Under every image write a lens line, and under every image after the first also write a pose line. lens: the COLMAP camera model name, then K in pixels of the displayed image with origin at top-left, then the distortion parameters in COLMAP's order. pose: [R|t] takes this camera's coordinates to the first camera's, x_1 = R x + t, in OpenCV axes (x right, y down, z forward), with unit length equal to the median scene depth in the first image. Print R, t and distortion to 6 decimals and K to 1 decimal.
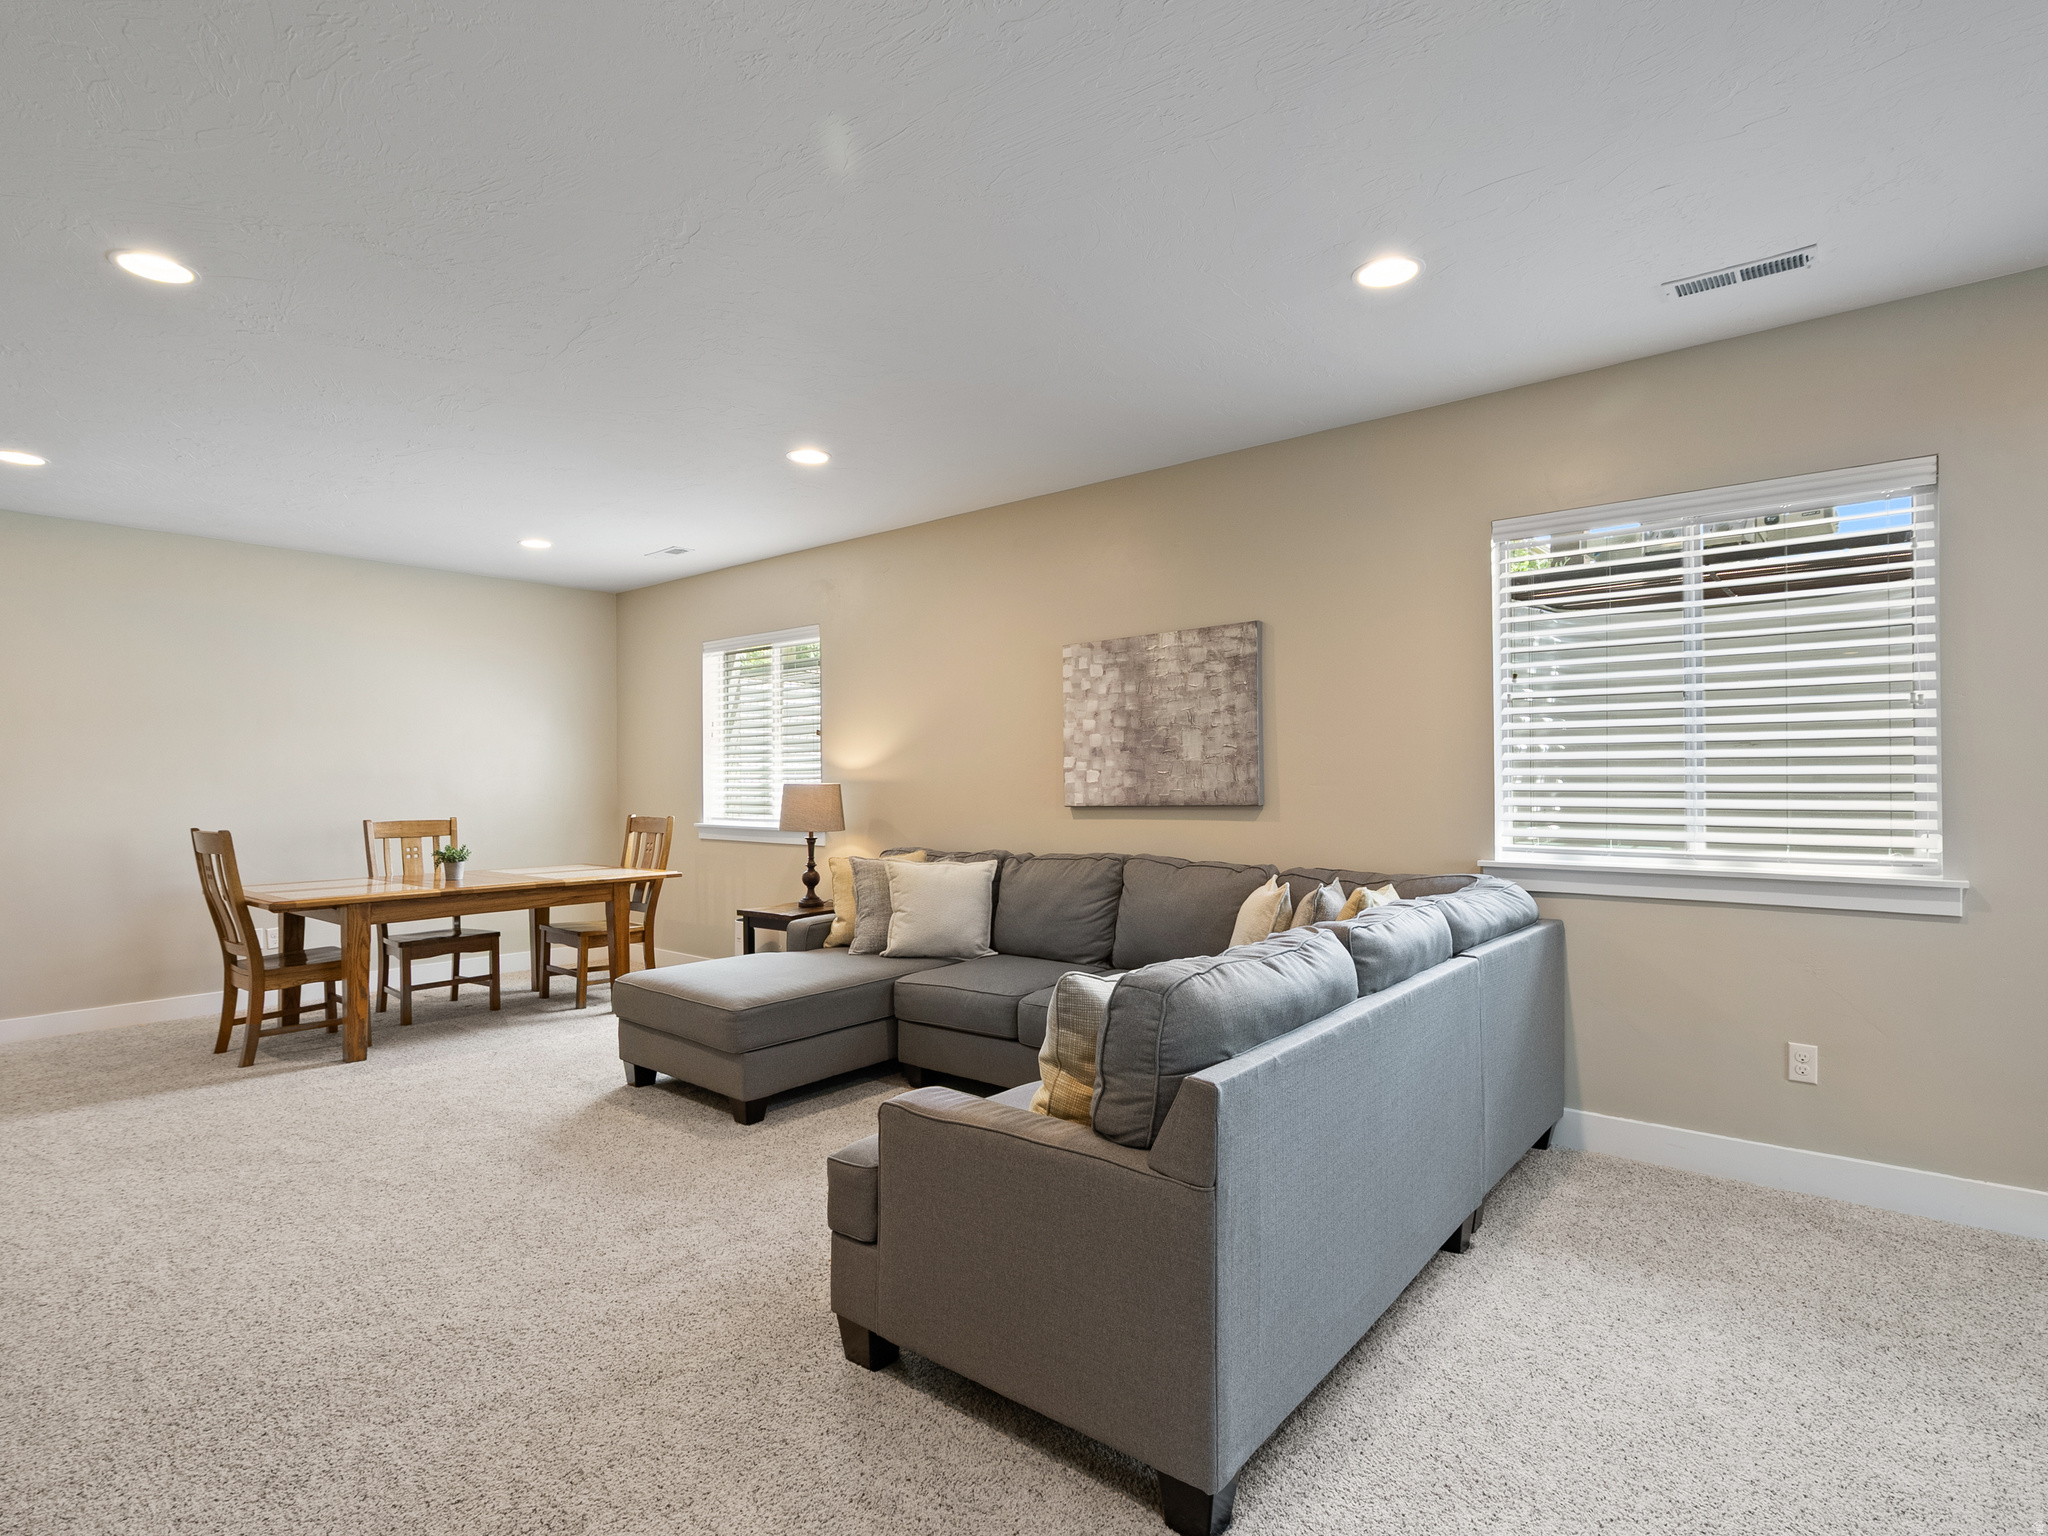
lens RADIAL K [[1044.1, 0, 1029.6], [0, 1044.1, 765.8], [0, 0, 1]] dist [-0.000546, 0.003104]
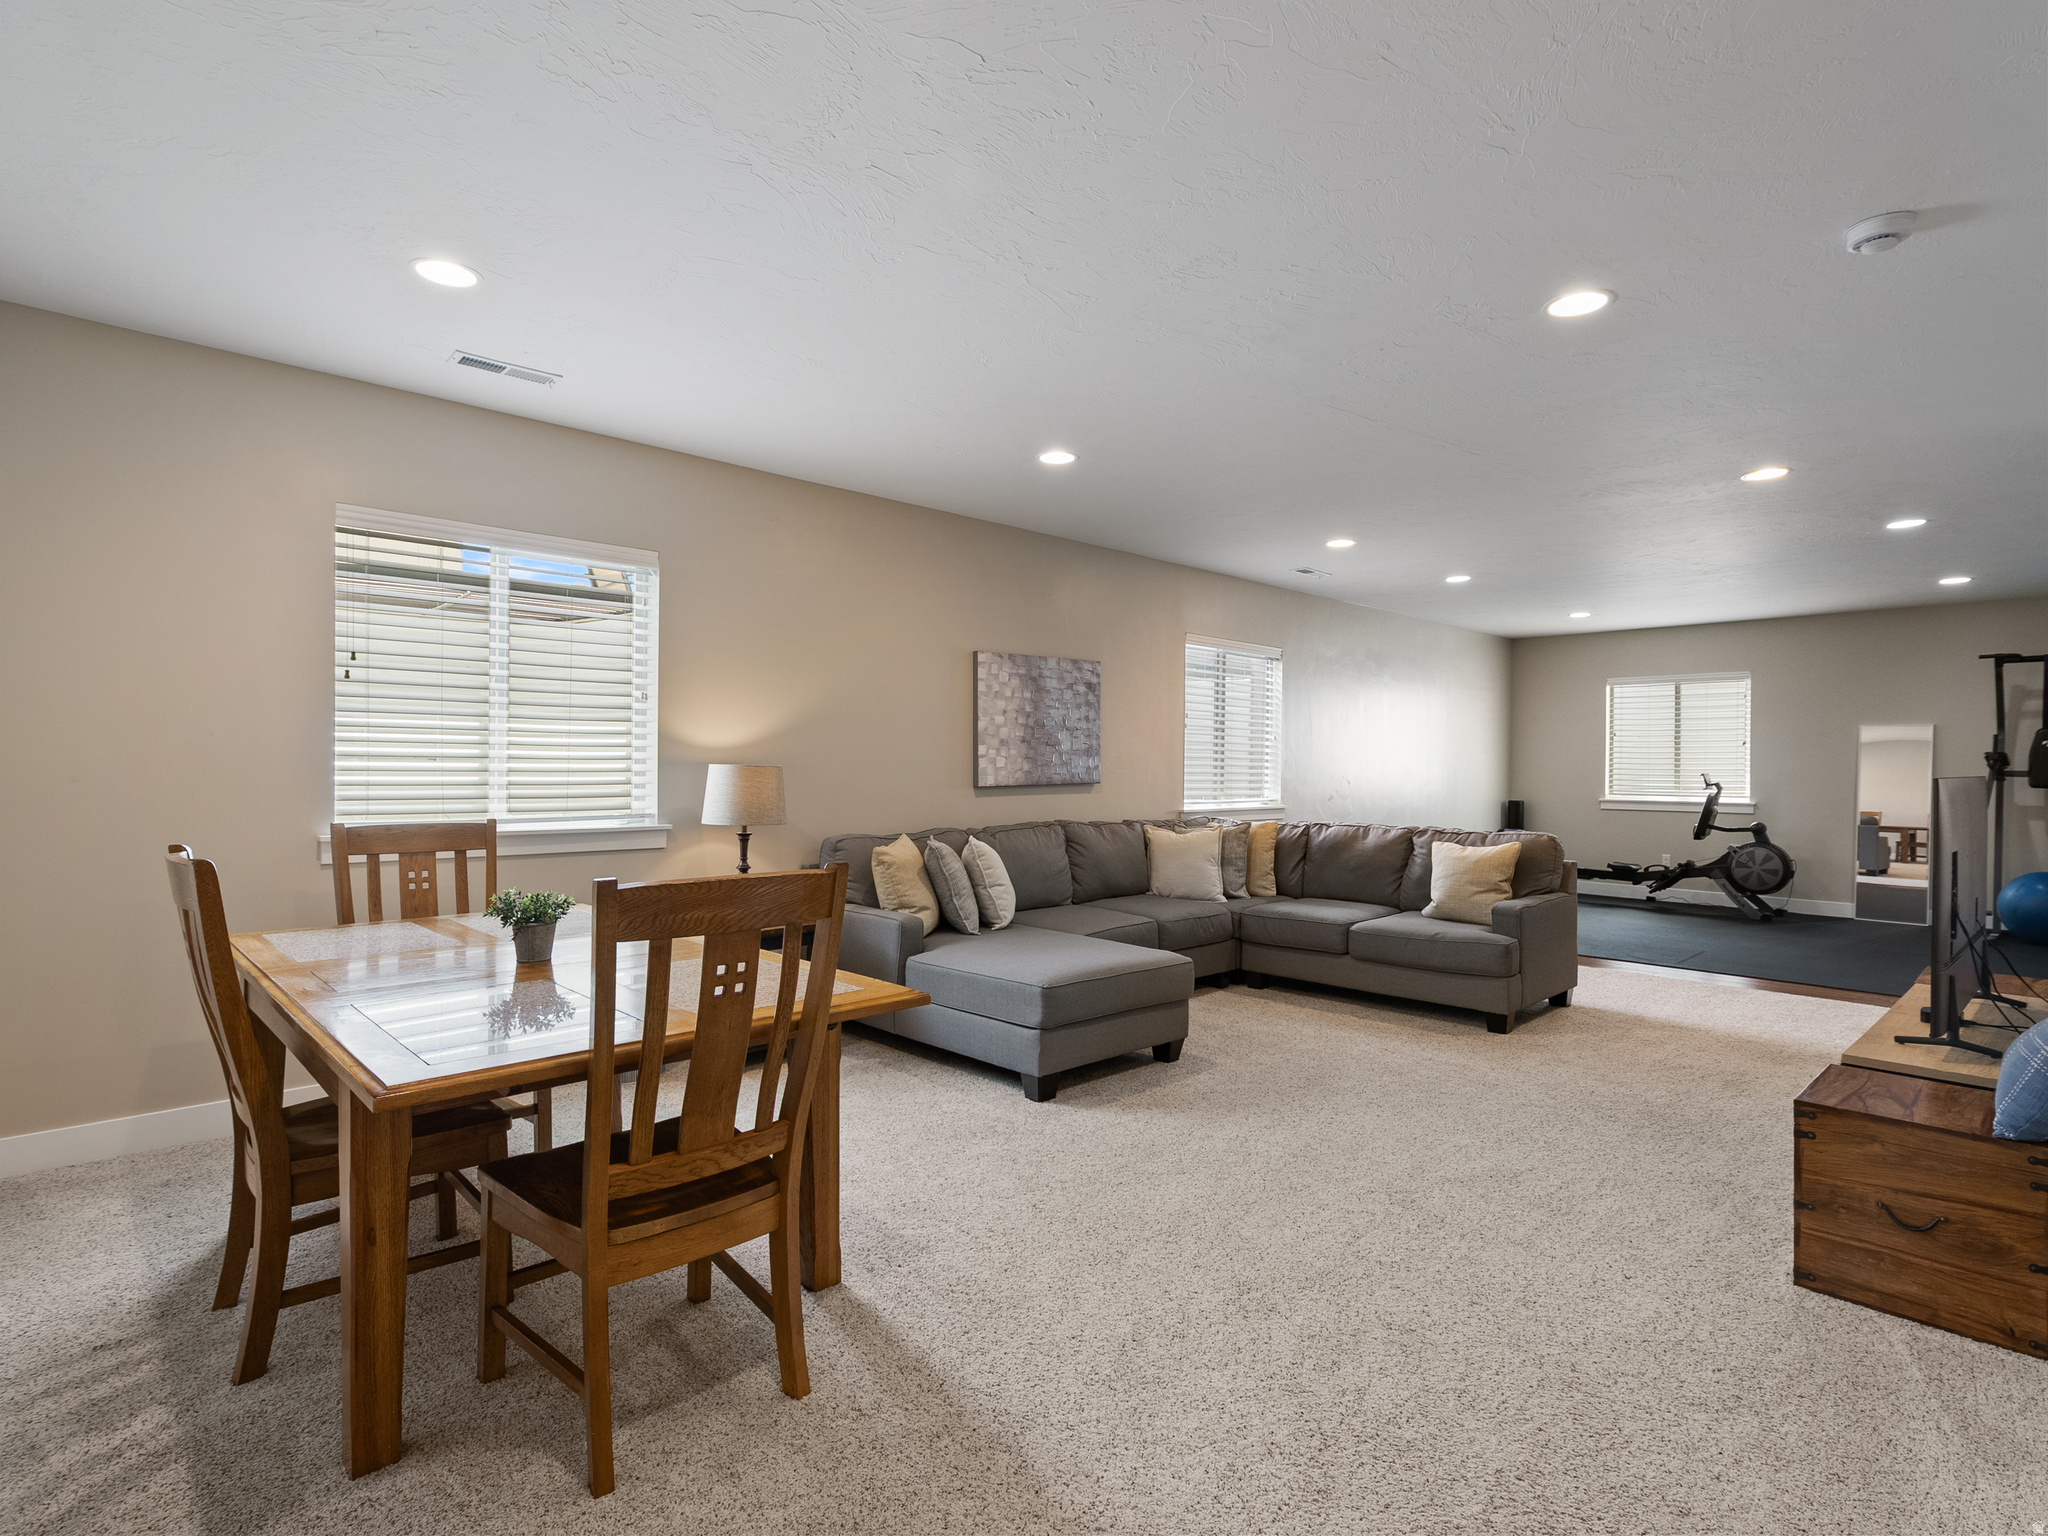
lens RADIAL K [[1044.1, 0, 1019.4], [0, 1044.1, 765.2], [0, 0, 1]] dist [-0.000546, 0.003104]
pose [[0.126712, -0.002396, 0.991937, -1.187348], [-0.033340, 0.999422, 0.006673, 0.004954], [-0.991379, -0.033917, 0.126559, 0.838414]]
